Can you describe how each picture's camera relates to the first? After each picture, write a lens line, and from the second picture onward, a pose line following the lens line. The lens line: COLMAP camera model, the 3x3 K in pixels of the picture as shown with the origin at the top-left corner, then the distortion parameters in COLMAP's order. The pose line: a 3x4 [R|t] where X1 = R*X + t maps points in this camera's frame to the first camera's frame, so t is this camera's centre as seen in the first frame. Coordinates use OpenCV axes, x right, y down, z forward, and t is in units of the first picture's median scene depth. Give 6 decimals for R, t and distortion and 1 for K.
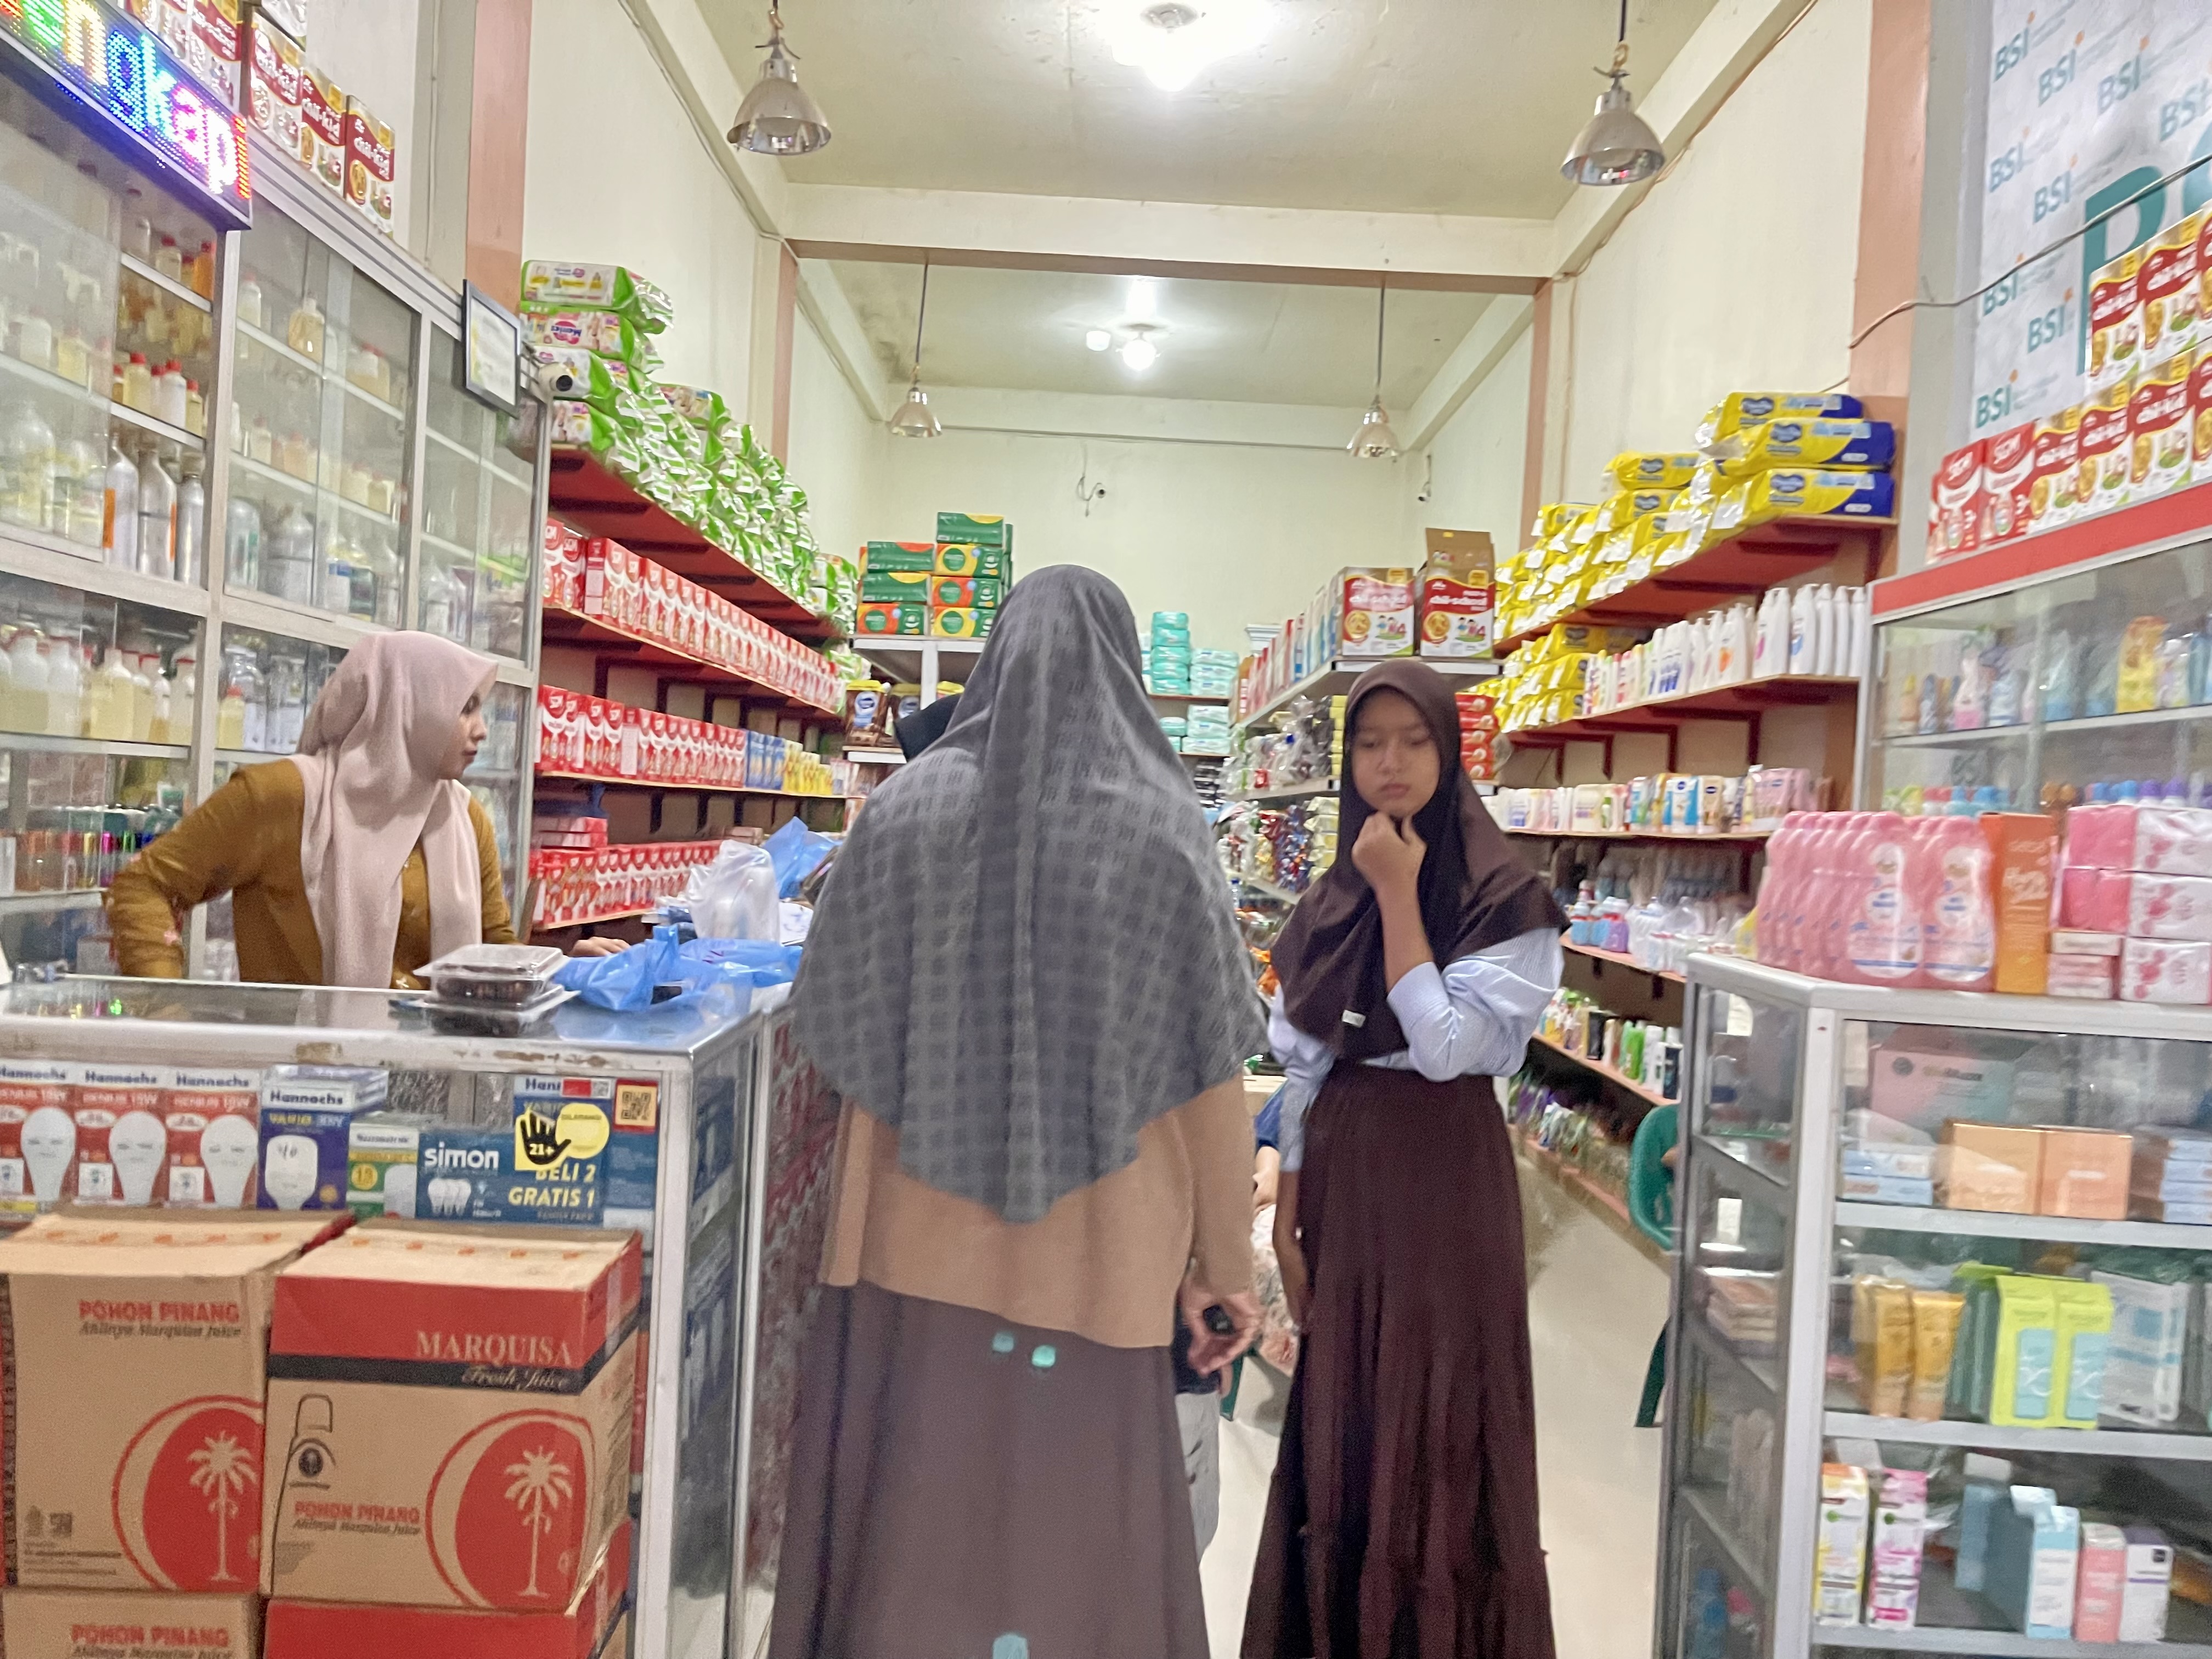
lens RADIAL K [[1660.8, 0, 1116.0], [0, 1660.8, 844.1], [0, 0, 1]] dist [0.076584, -0.114701]
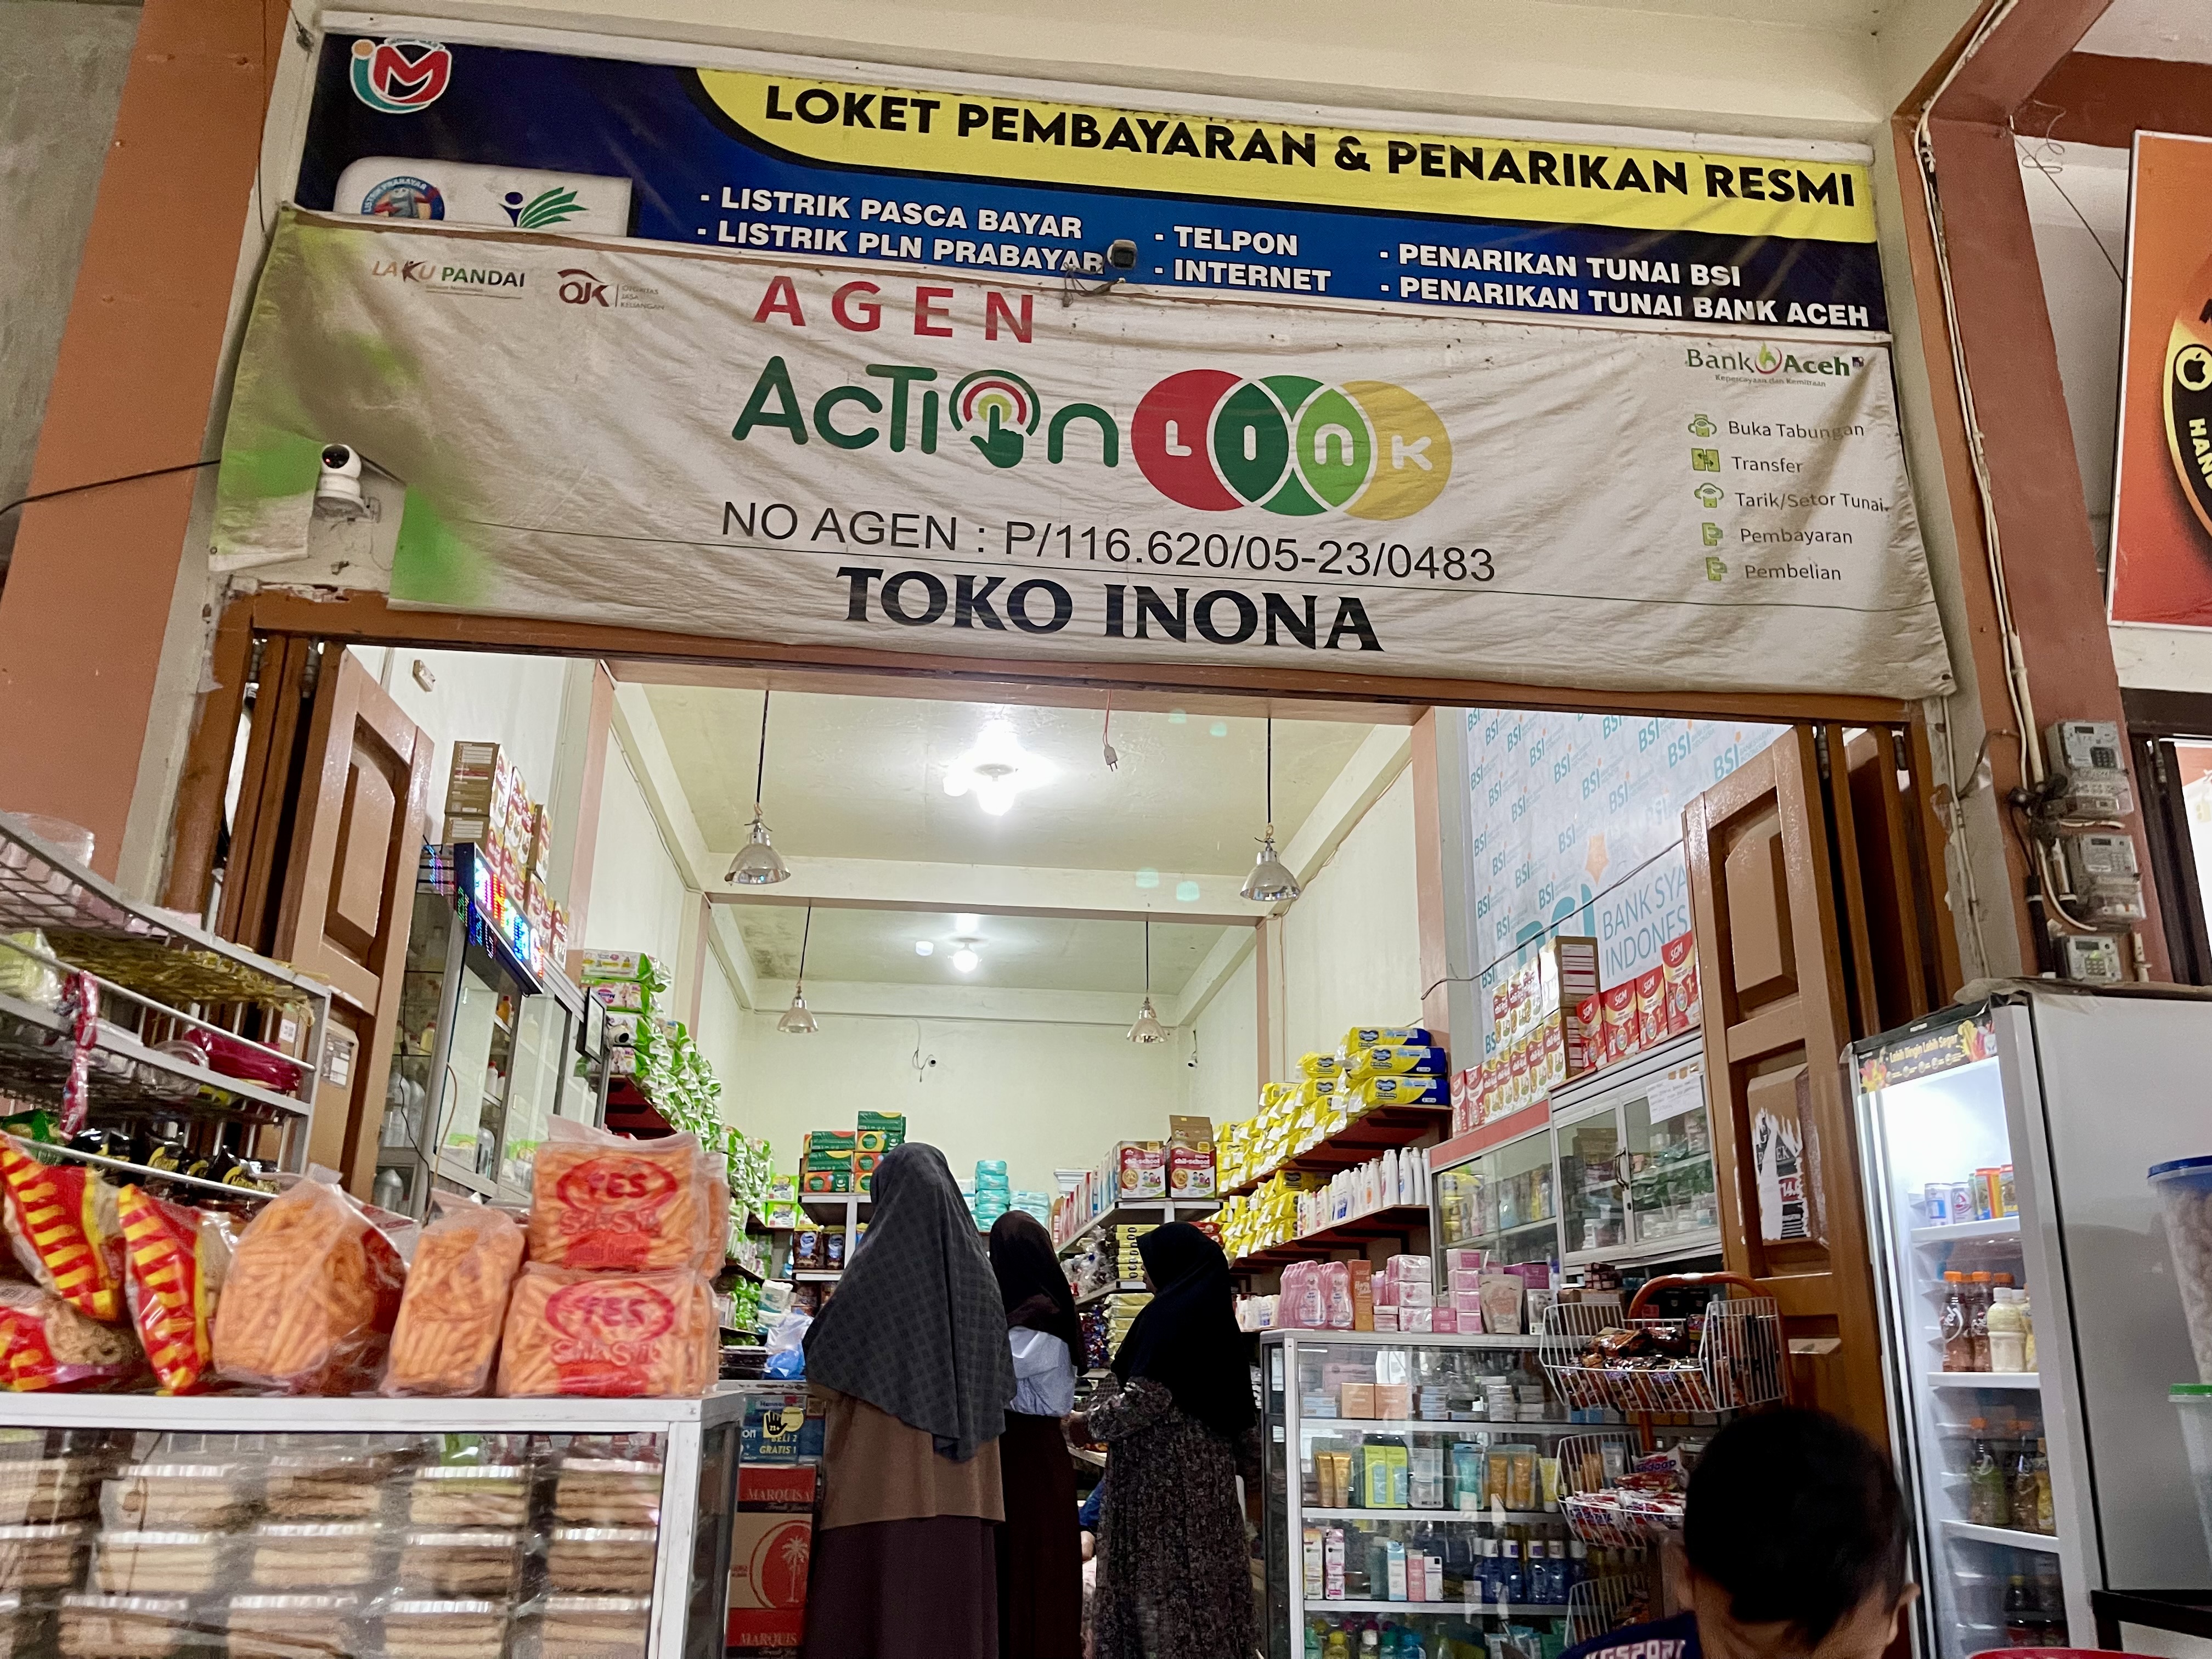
lens RADIAL K [[1660.8, 0, 1116.0], [0, 1660.8, 844.1], [0, 0, 1]] dist [0.076584, -0.114701]
pose [[0.992881, -0.000132, 0.119114, -0.052304], [0.037495, 0.949508, -0.311496, 0.055067], [-0.113059, 0.313744, 0.942753, -0.548489]]
